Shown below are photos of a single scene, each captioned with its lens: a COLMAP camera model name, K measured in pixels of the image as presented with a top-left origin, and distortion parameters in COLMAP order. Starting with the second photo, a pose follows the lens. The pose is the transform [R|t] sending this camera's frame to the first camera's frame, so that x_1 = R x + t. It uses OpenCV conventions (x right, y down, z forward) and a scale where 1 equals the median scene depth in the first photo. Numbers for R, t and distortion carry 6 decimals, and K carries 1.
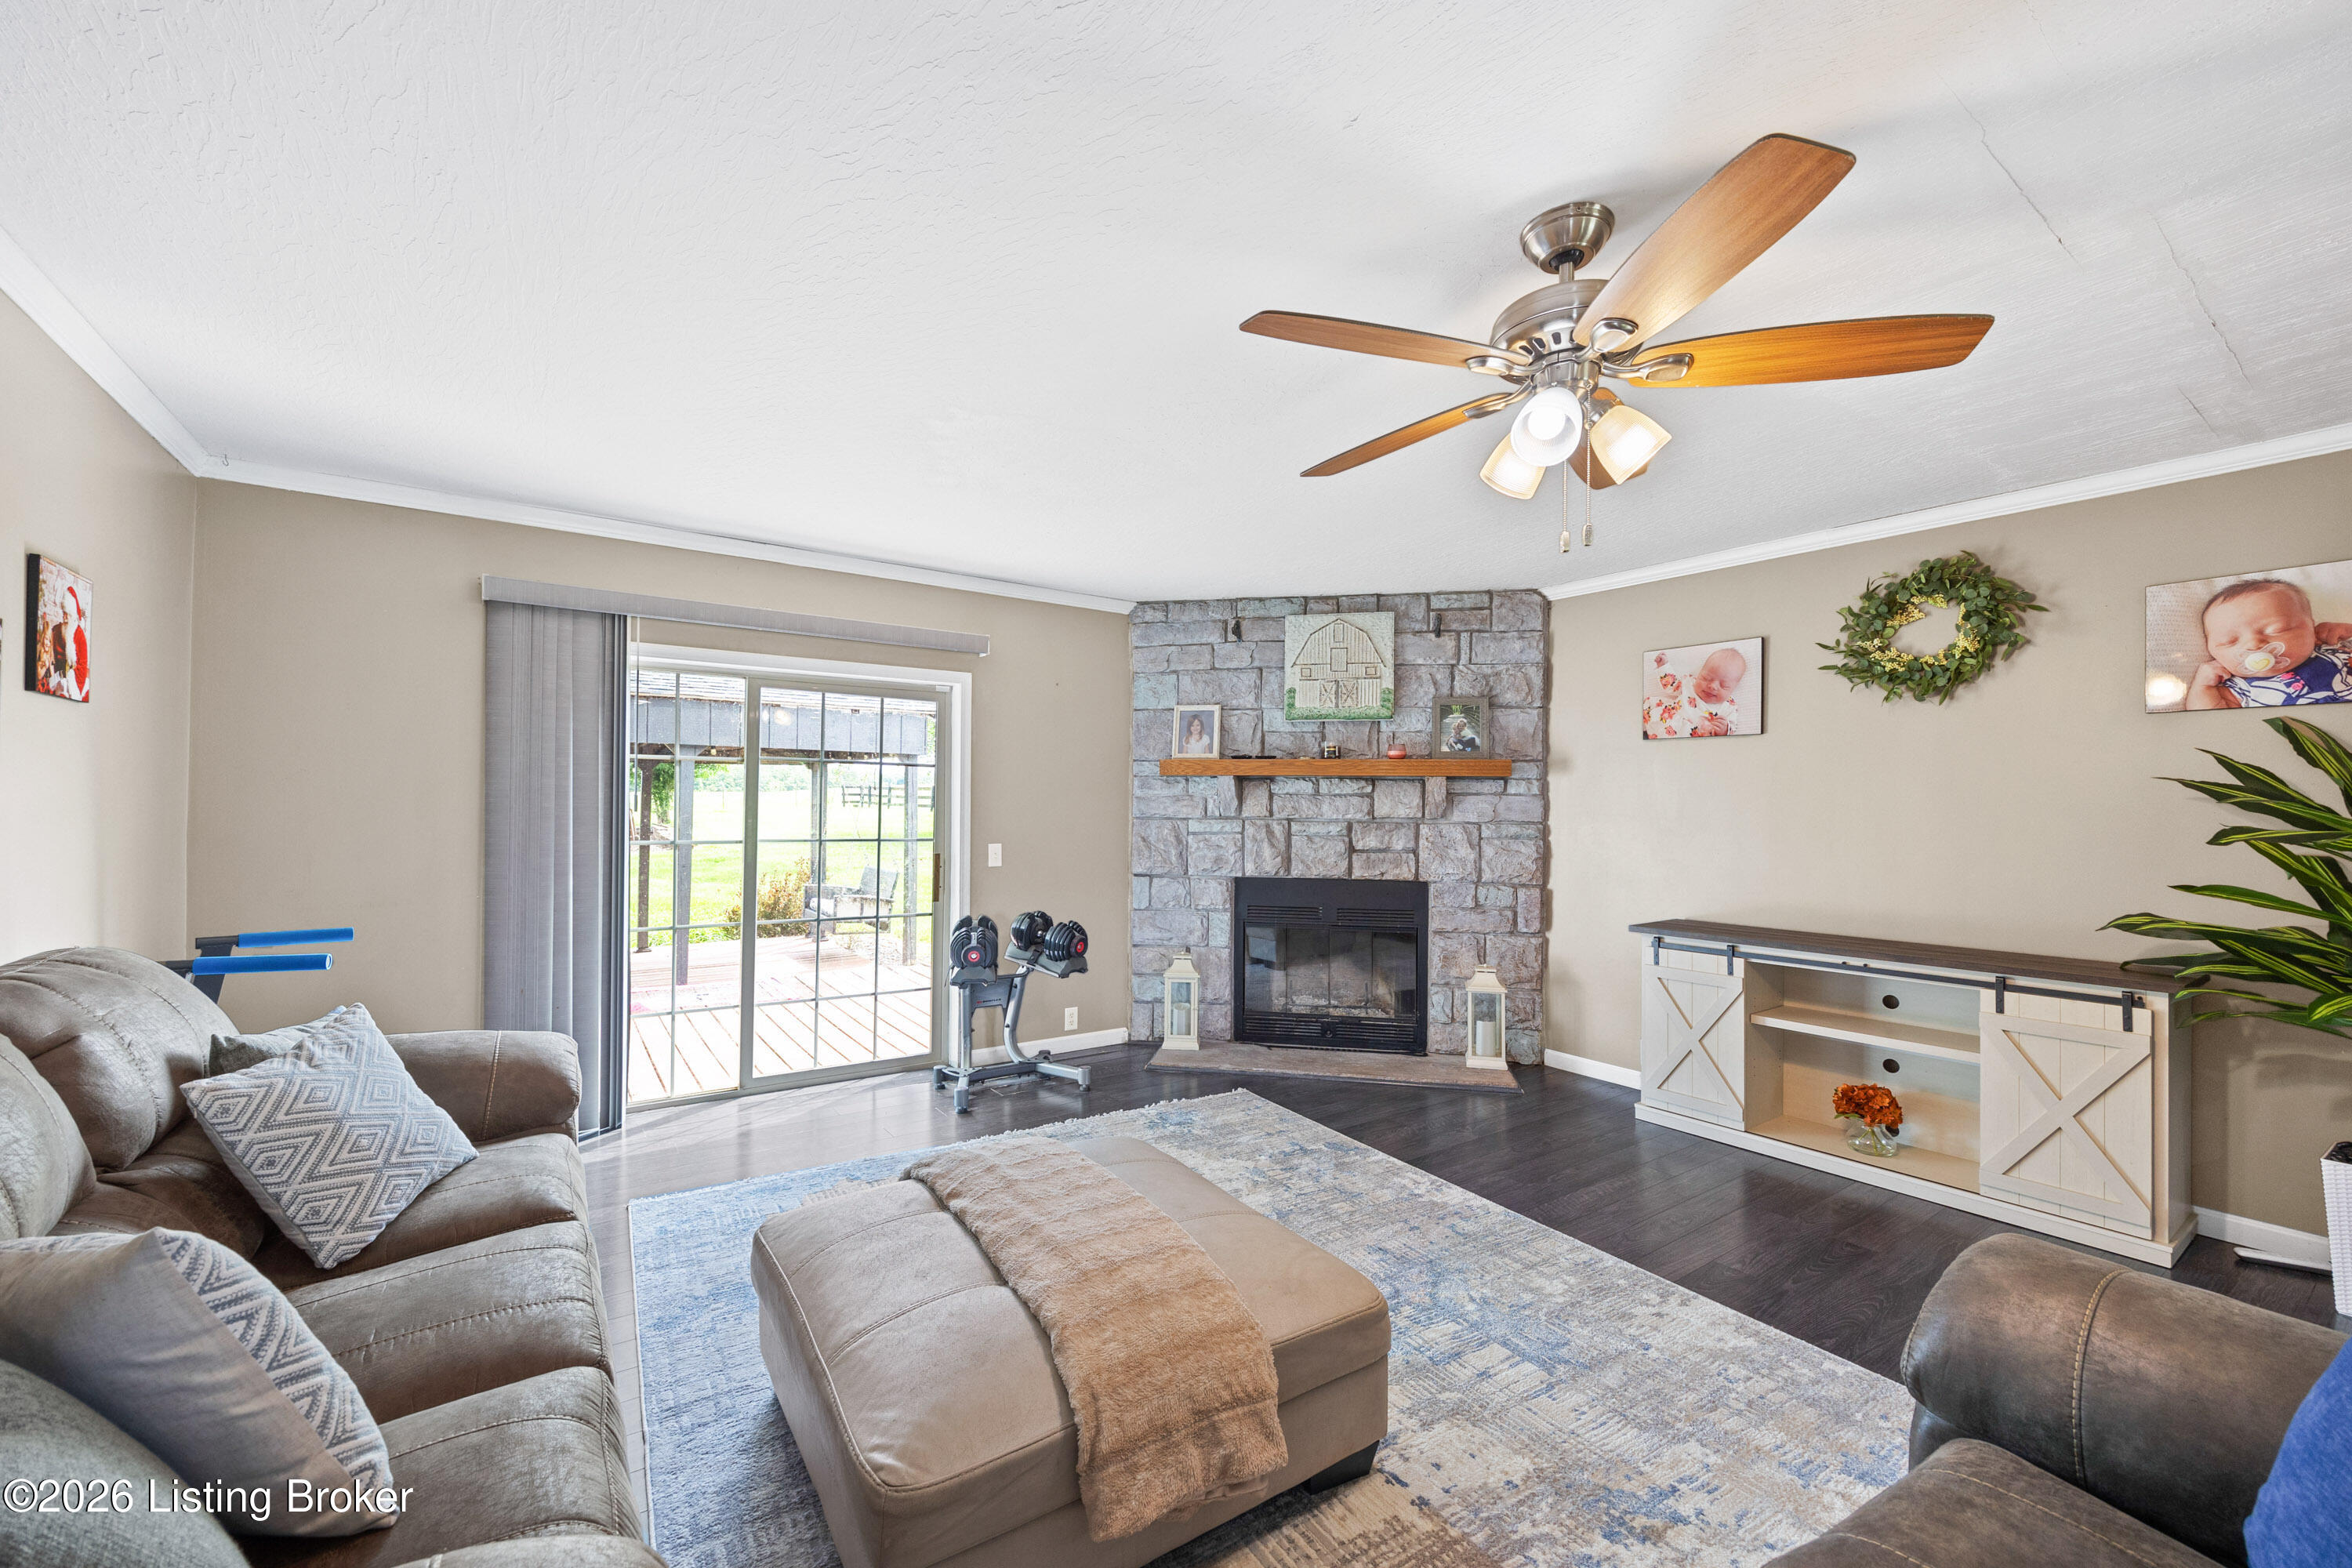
lens RADIAL K [[943.5, 0, 1171.1], [0, 943.5, 795.0], [0, 0, 1]] dist [0.000820, 0.000135]
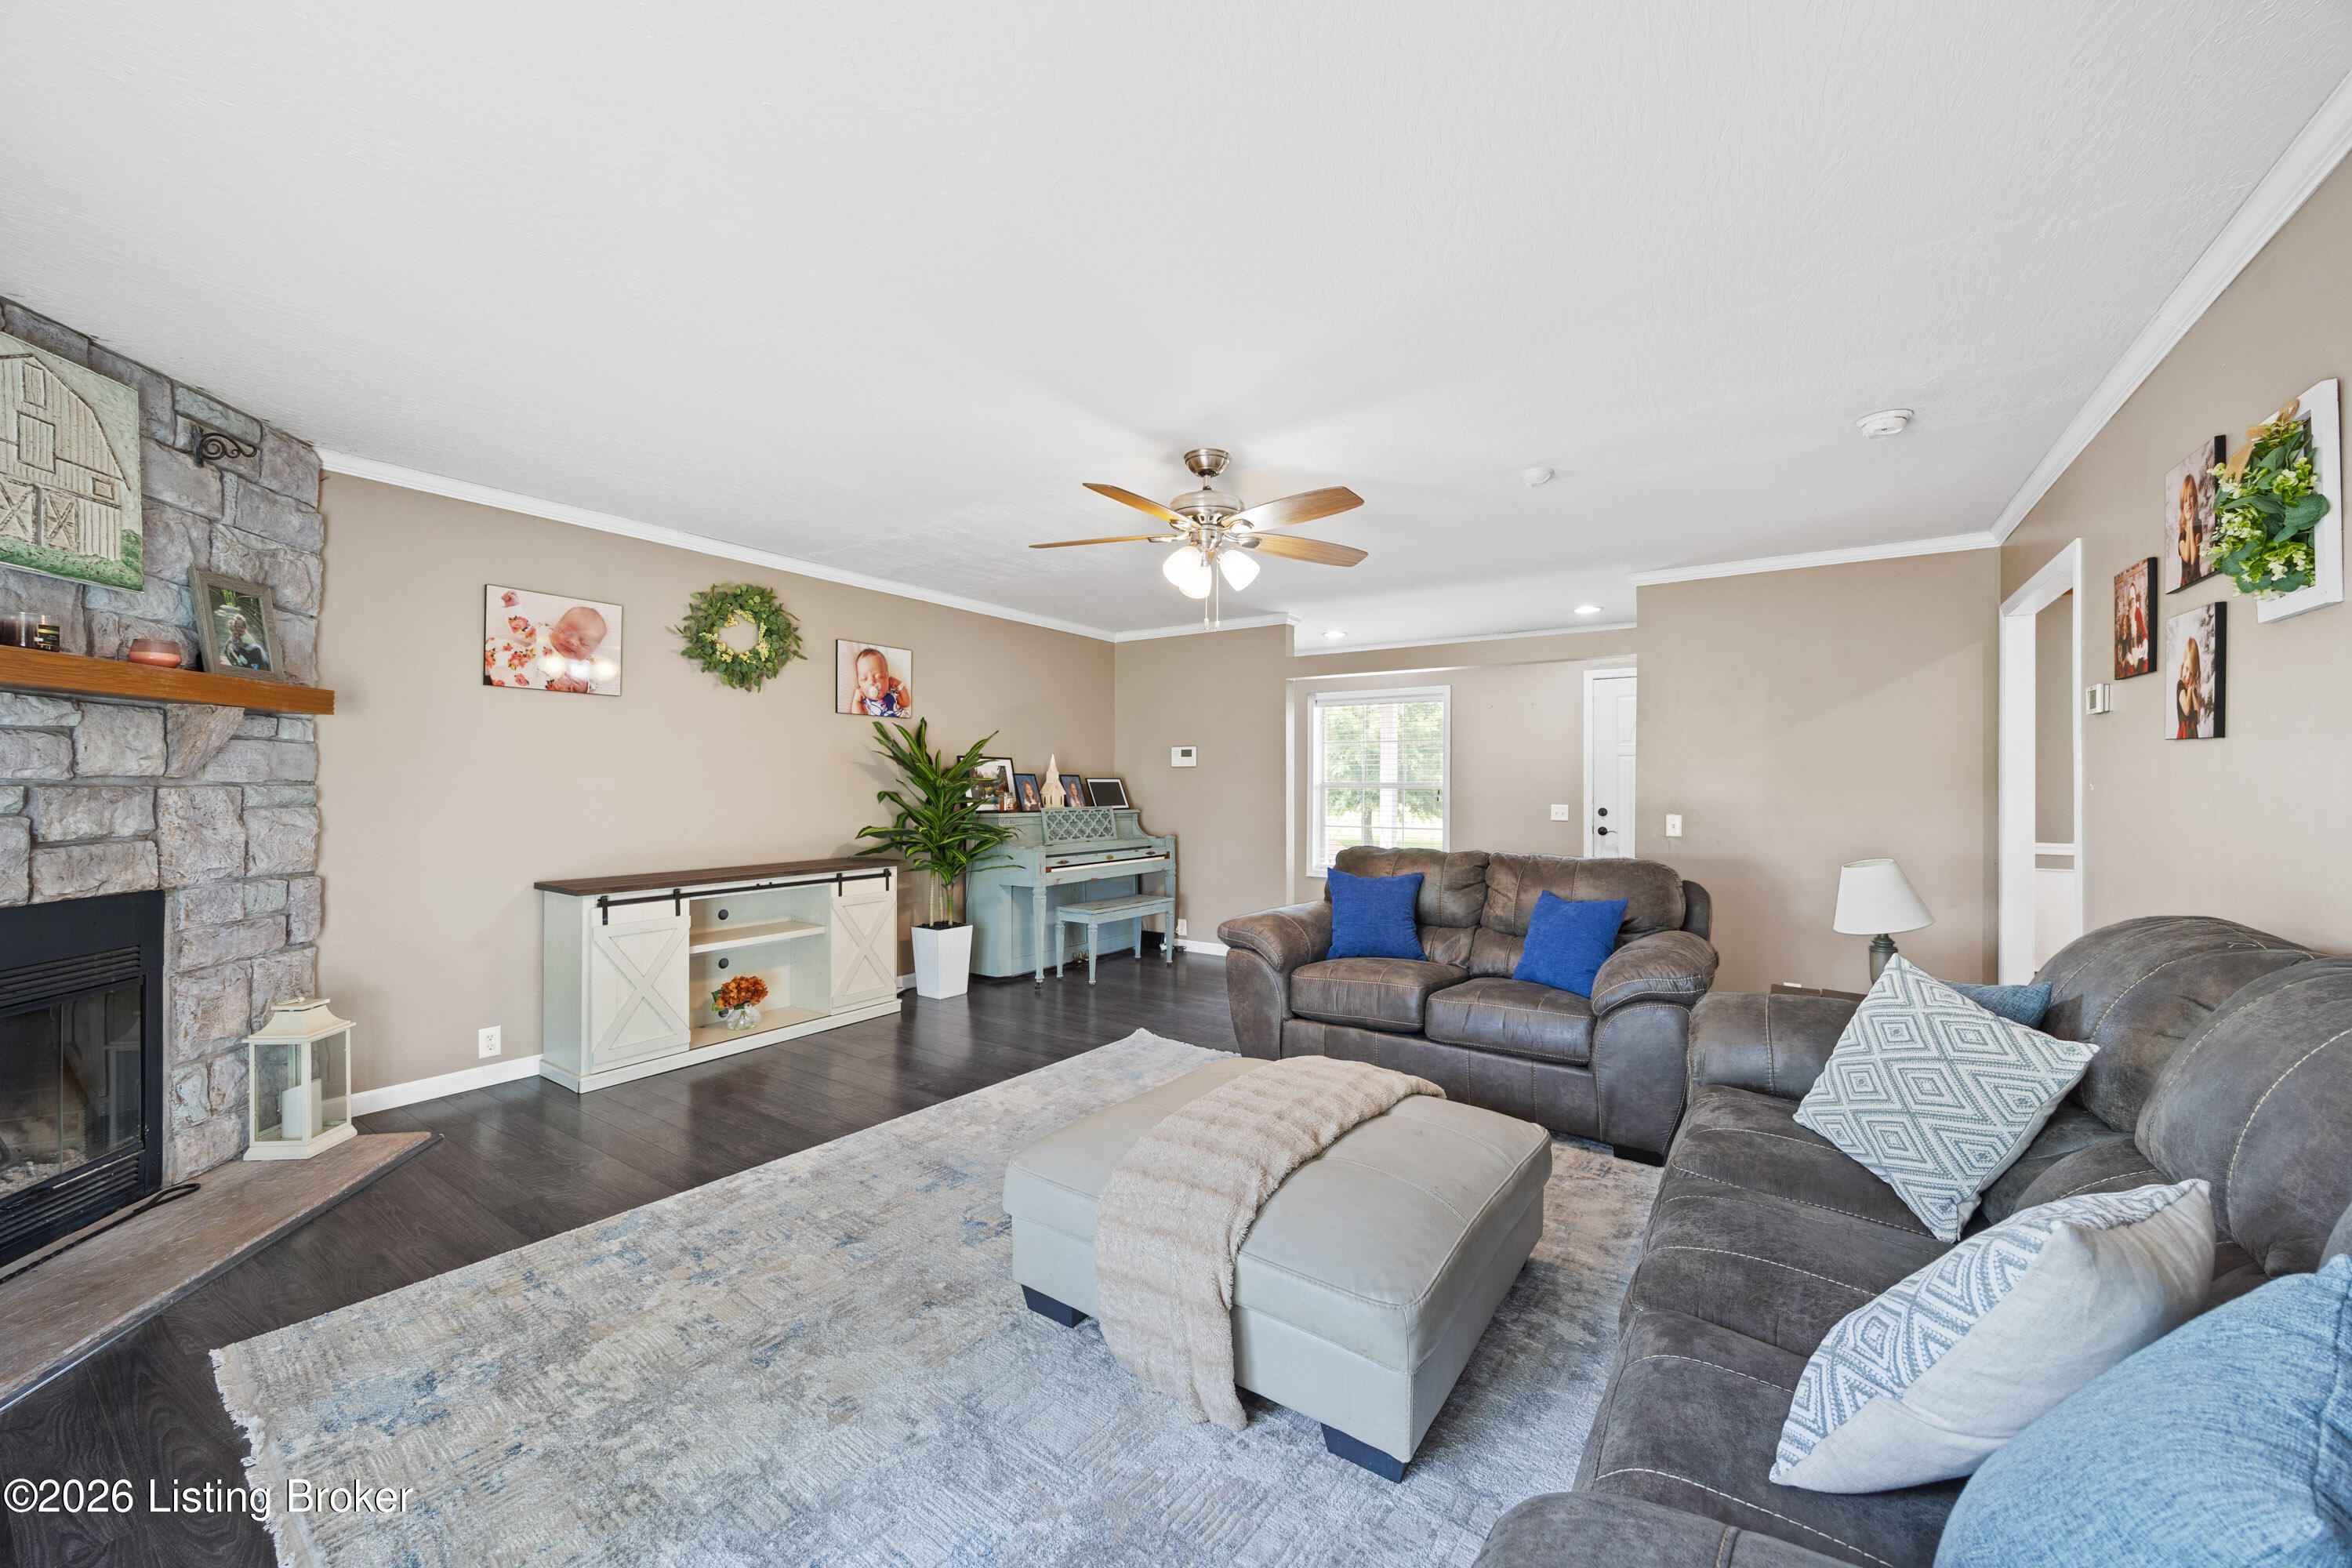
lens RADIAL K [[911.1, 0, 1177.5], [0, 911.1, 776.6], [0, 0, 1]] dist [-0.001190, -0.000269]
pose [[-0.371985, -0.003319, 0.928233, -0.472672], [-0.017947, 0.999832, -0.003617, 0.015981], [-0.928065, -0.018004, -0.371982, 0.656860]]
